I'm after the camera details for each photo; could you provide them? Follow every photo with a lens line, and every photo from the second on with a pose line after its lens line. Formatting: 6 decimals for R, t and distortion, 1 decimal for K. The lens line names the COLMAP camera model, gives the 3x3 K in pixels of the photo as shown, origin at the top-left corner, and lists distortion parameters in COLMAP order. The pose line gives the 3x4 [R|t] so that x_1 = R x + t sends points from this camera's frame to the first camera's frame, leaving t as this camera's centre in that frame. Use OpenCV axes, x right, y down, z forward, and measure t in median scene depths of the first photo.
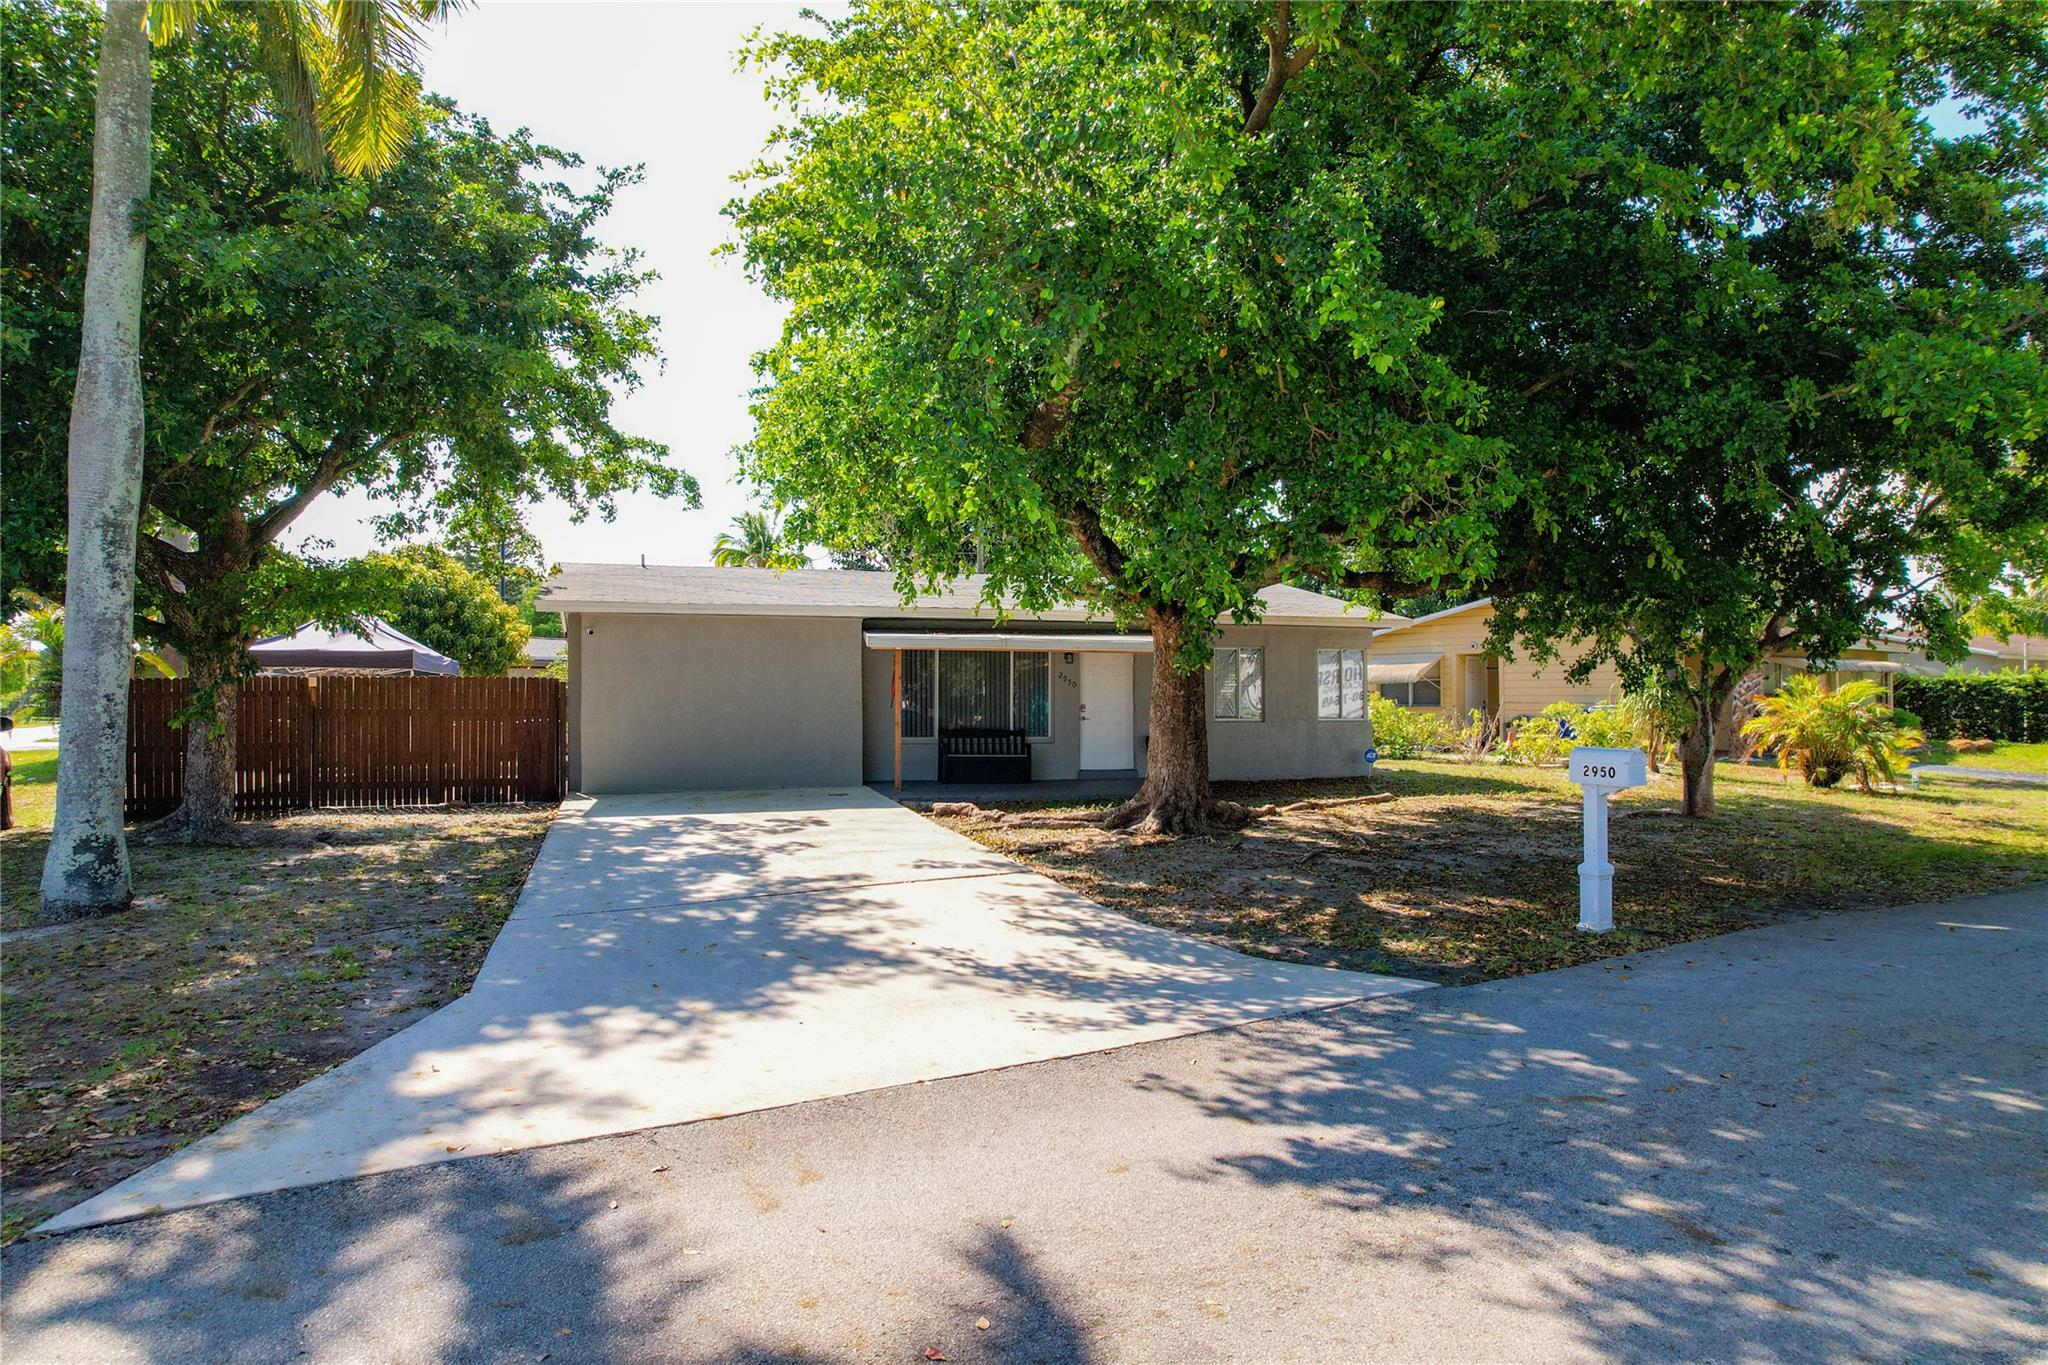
lens RADIAL K [[1296.4, 0, 1031.3], [0, 1296.4, 688.8], [0, 0, 1]] dist [-0.040883, 0.019721]
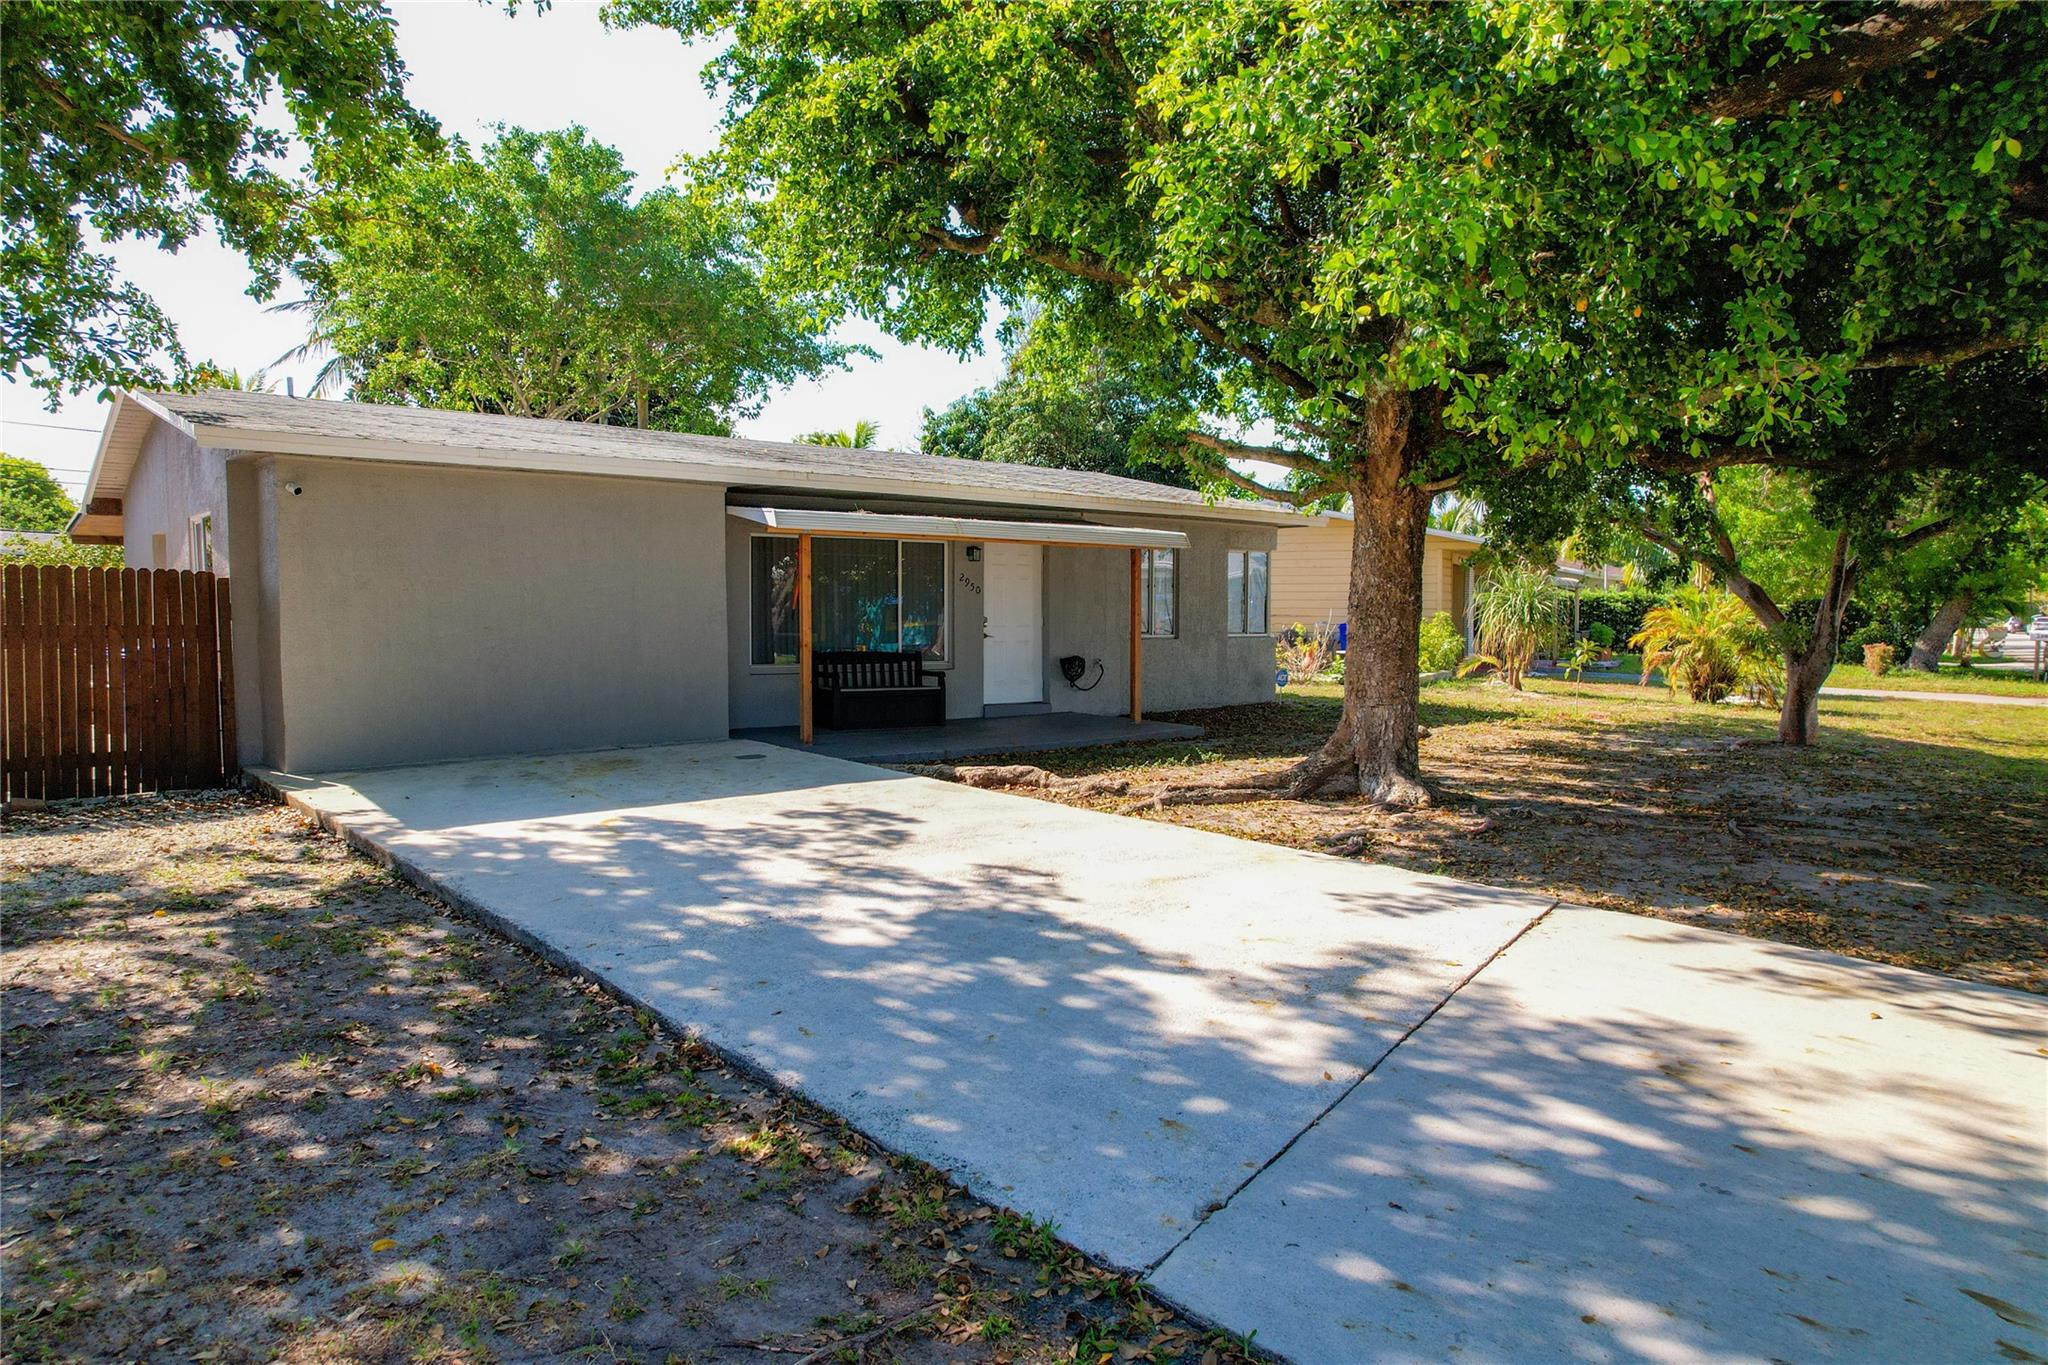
lens RADIAL K [[1296.4, 0, 1038.0], [0, 1296.4, 685.9], [0, 0, 1]] dist [-0.040883, 0.019721]
pose [[0.917401, -0.020605, 0.397431, -0.301425], [-0.003815, 0.998157, 0.060556, 0.008155], [-0.397946, -0.057071, 0.915632, 0.397238]]
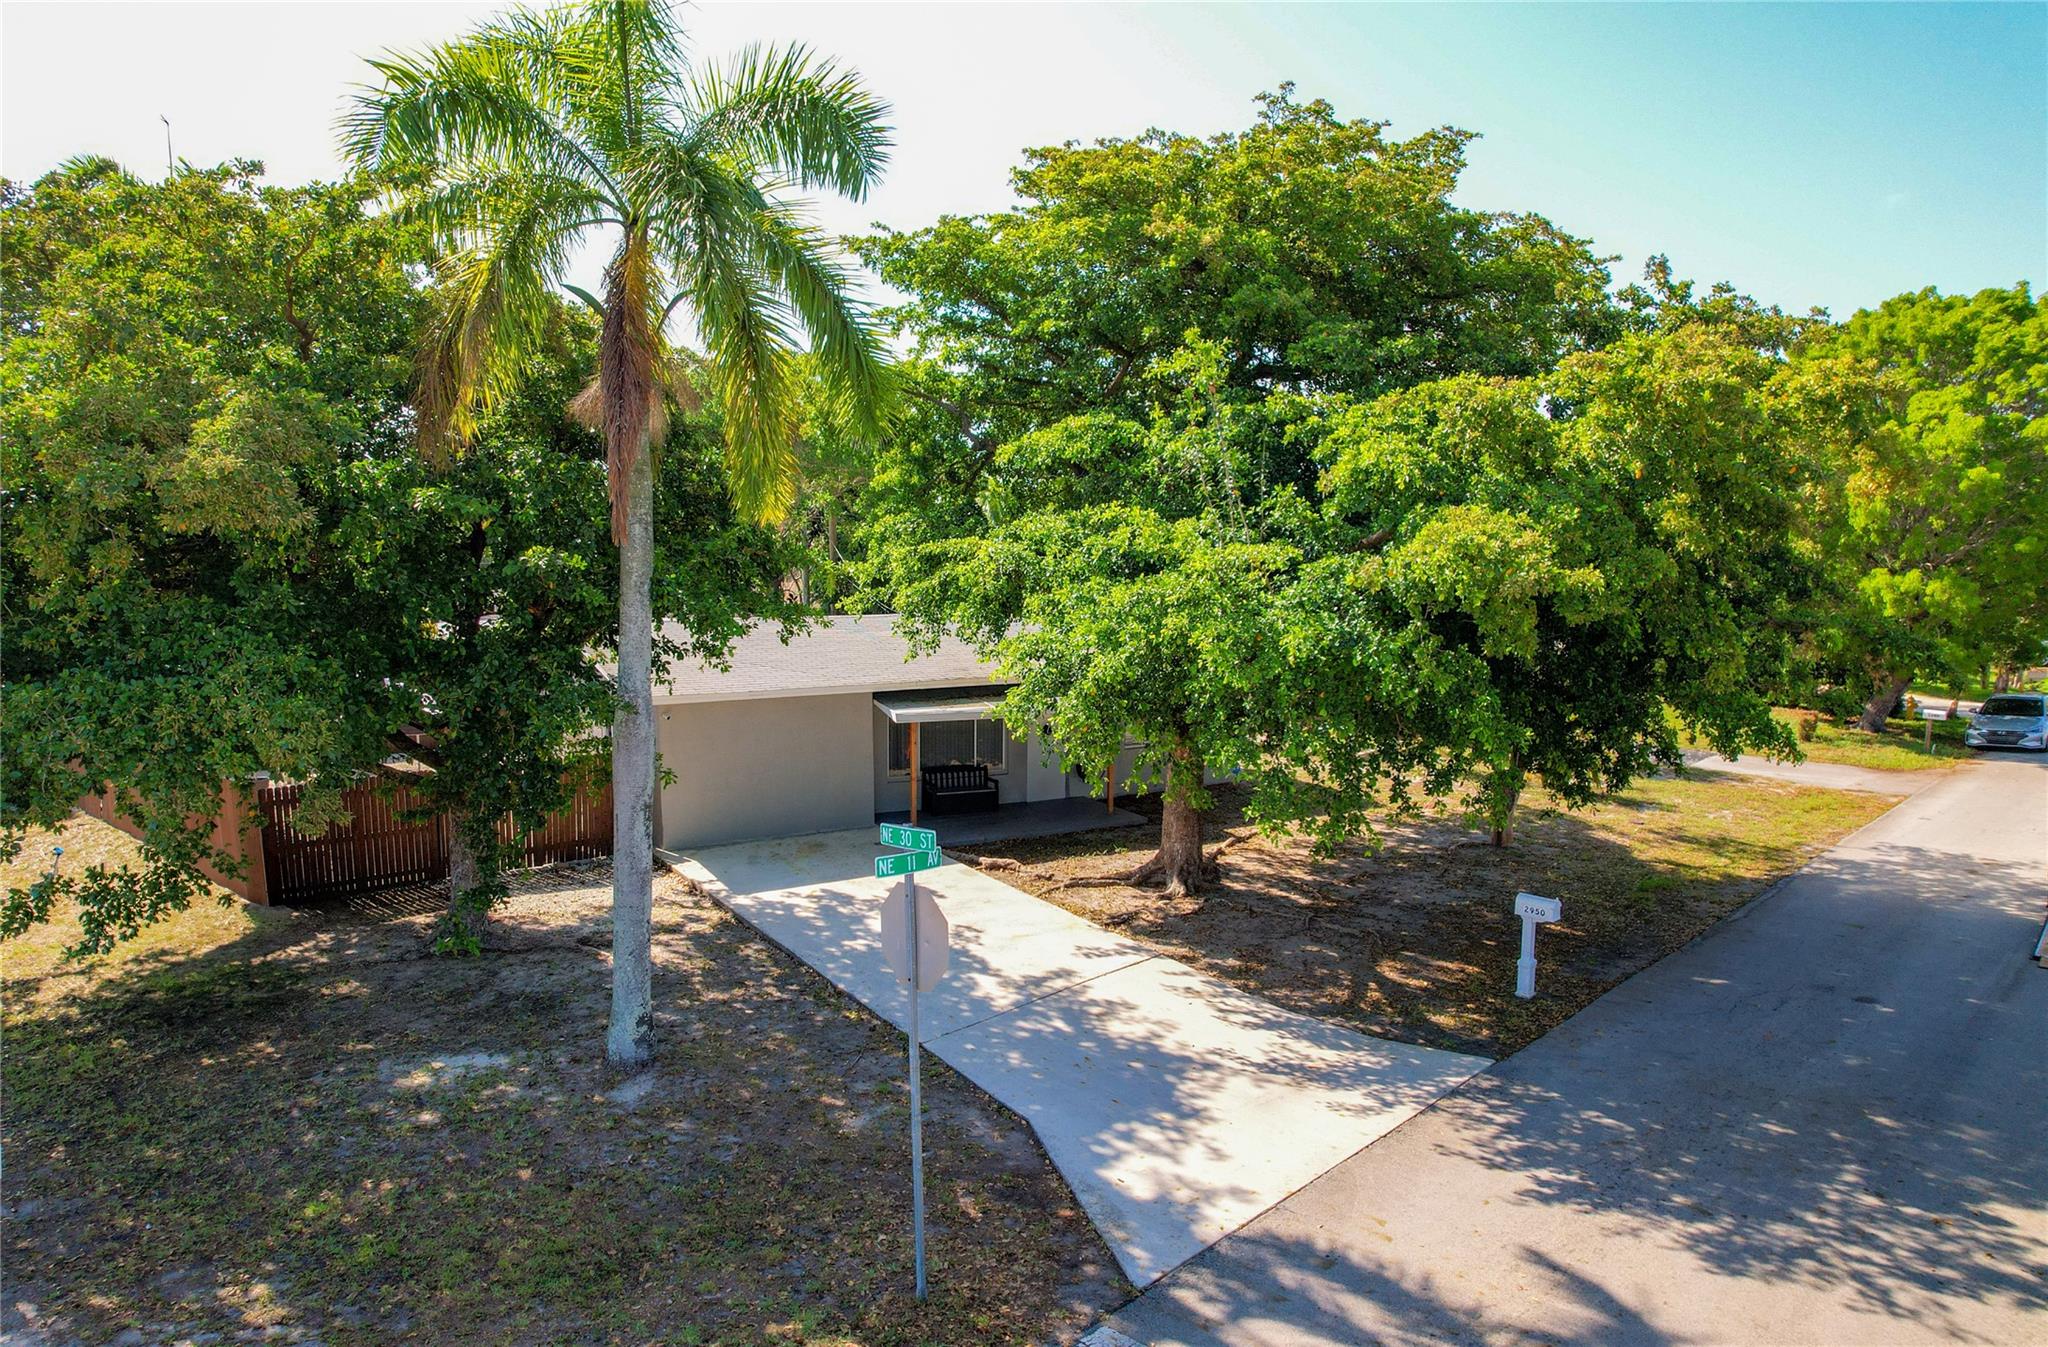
lens RADIAL K [[1342.3, 0, 1009.2], [0, 1342.3, 673.1], [0, 0, 1]] dist [-0.028527, 0.002172]
pose [[0.970034, -0.017934, 0.242308, -0.379723], [-0.006518, 0.994993, 0.099737, -0.238560], [-0.242883, -0.098327, 0.965059, -0.308817]]
